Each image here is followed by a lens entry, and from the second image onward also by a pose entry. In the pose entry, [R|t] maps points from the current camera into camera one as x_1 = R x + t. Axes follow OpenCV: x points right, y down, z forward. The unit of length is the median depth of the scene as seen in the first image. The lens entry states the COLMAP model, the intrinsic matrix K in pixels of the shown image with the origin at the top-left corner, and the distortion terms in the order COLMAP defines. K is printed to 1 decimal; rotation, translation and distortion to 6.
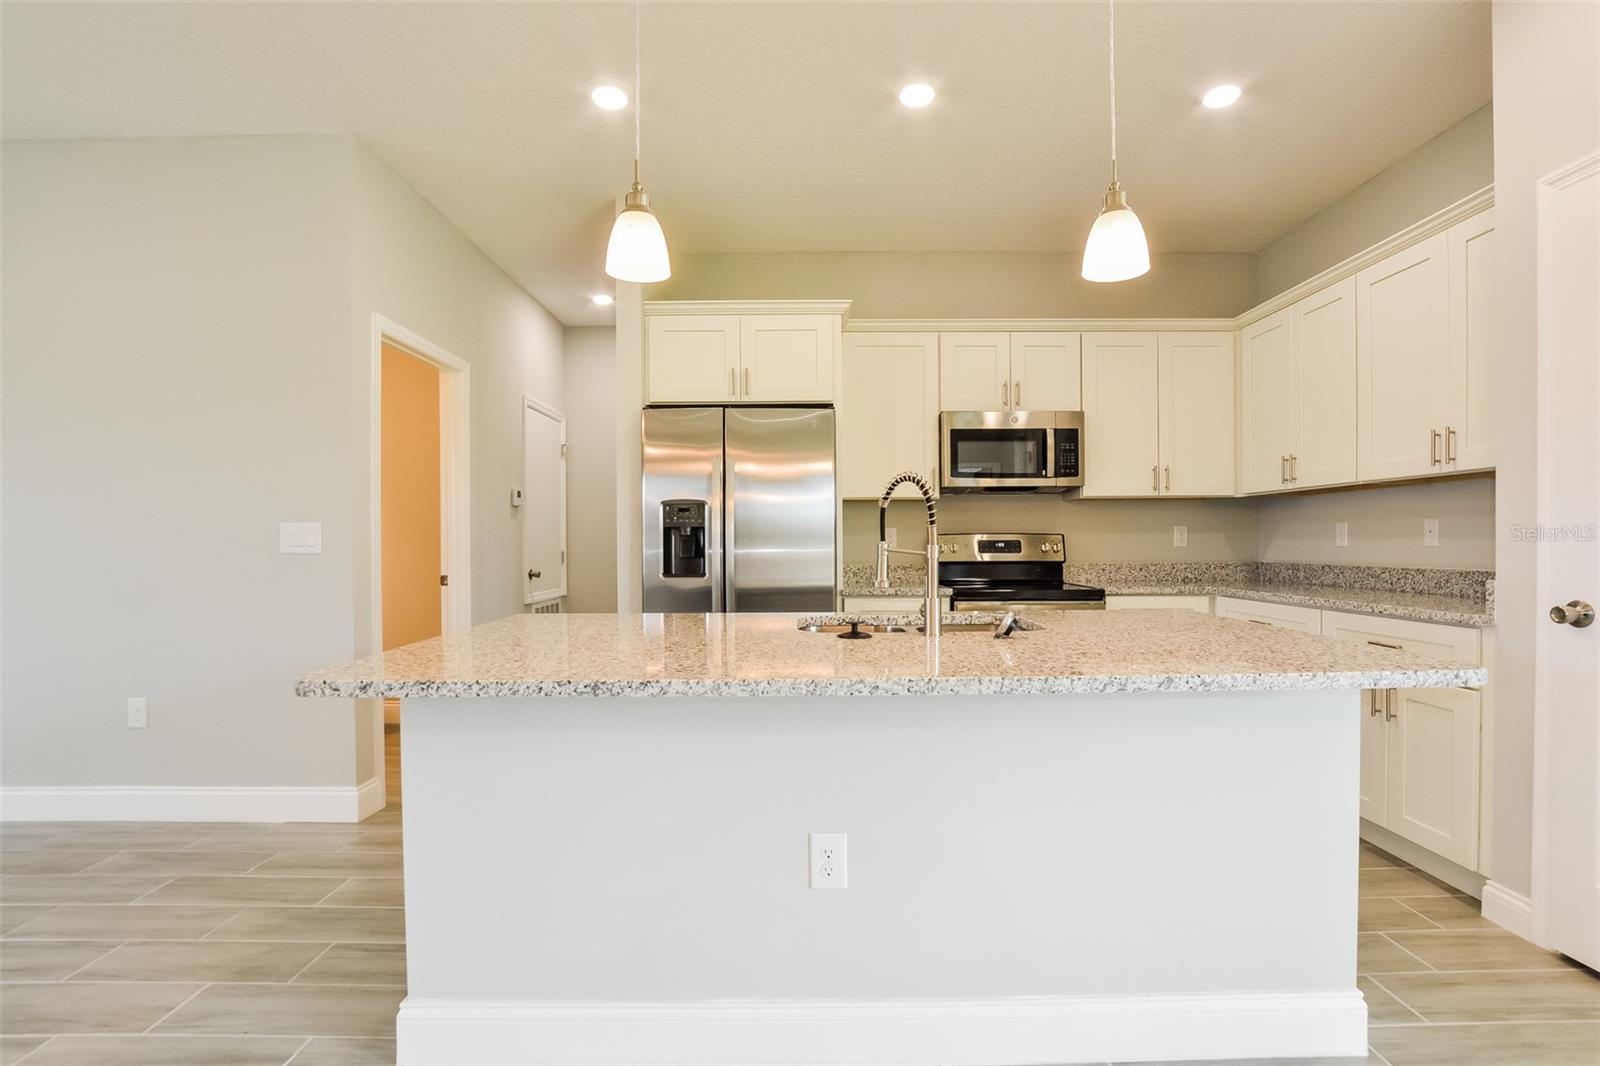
lens RADIAL K [[736.8, 0, 797.5], [0, 736.8, 549.7], [0, 0, 1]] dist [-0.000963, -0.000084]
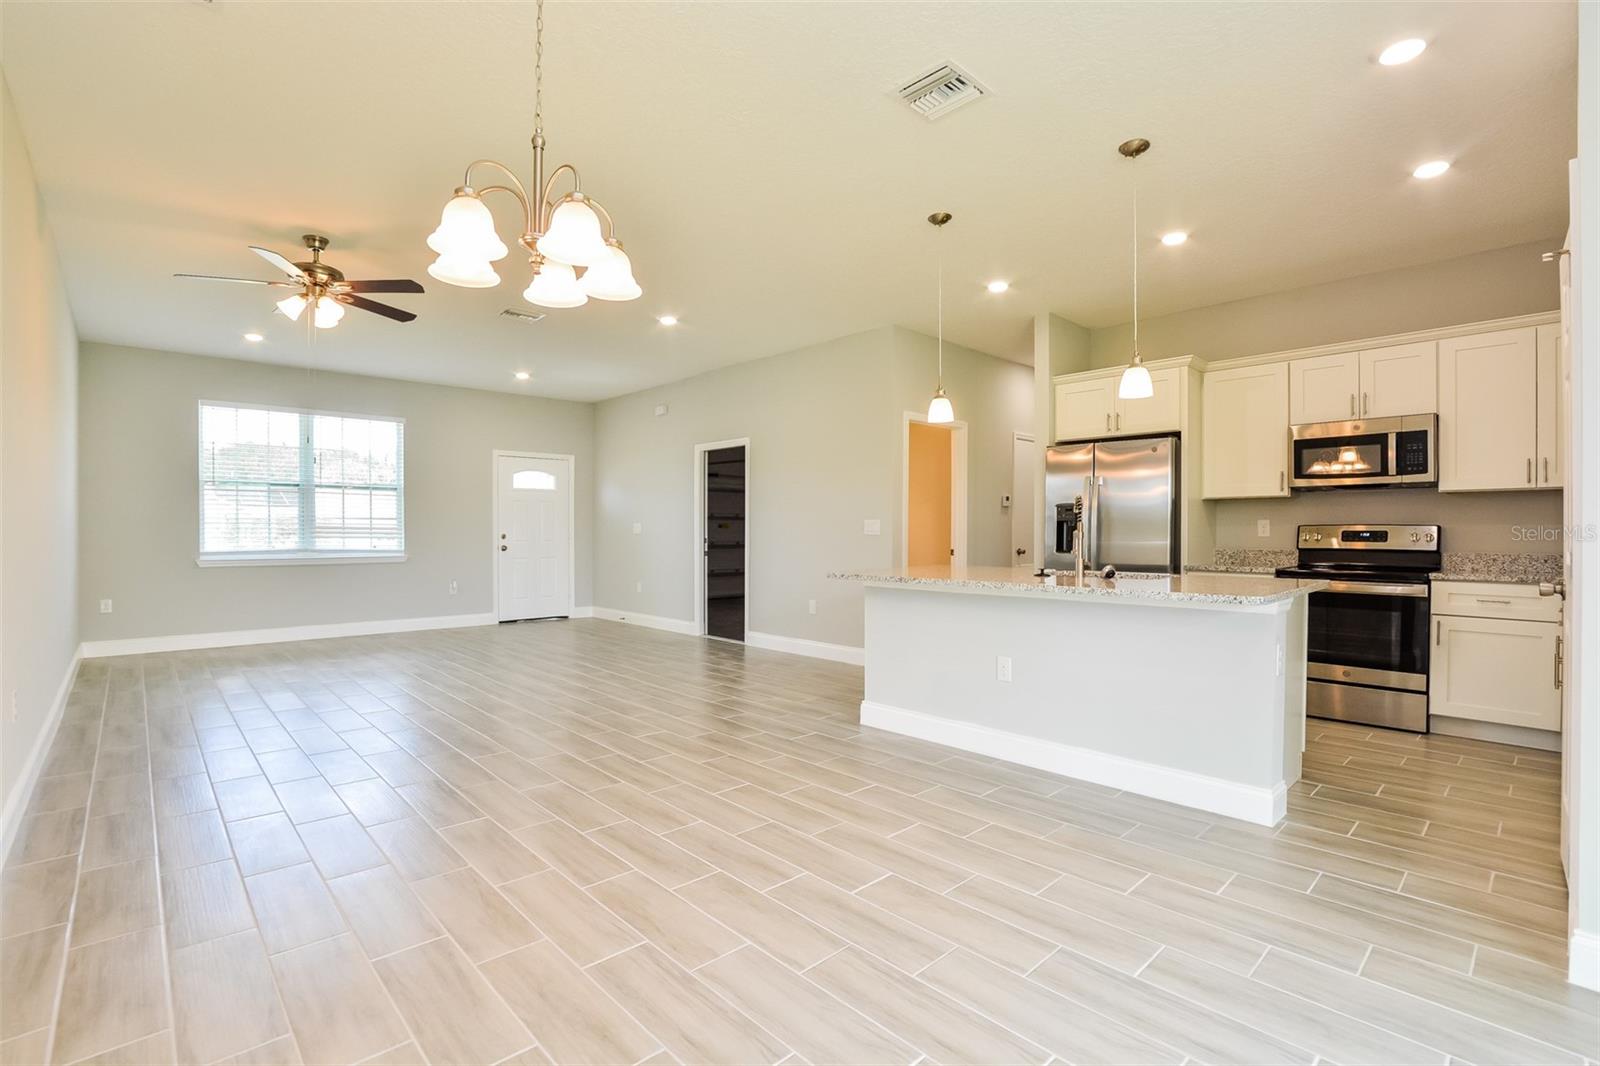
lens RADIAL K [[721.3, 0, 800.0], [0, 721.3, 533.0], [0, 0, 1]] dist [-0.000011, 0.000001]
pose [[0.689243, 0.008242, -0.724483, 0.519880], [-0.013039, 0.999914, -0.001030, 0.003749], [0.724413, 0.010156, 0.689292, -0.429530]]
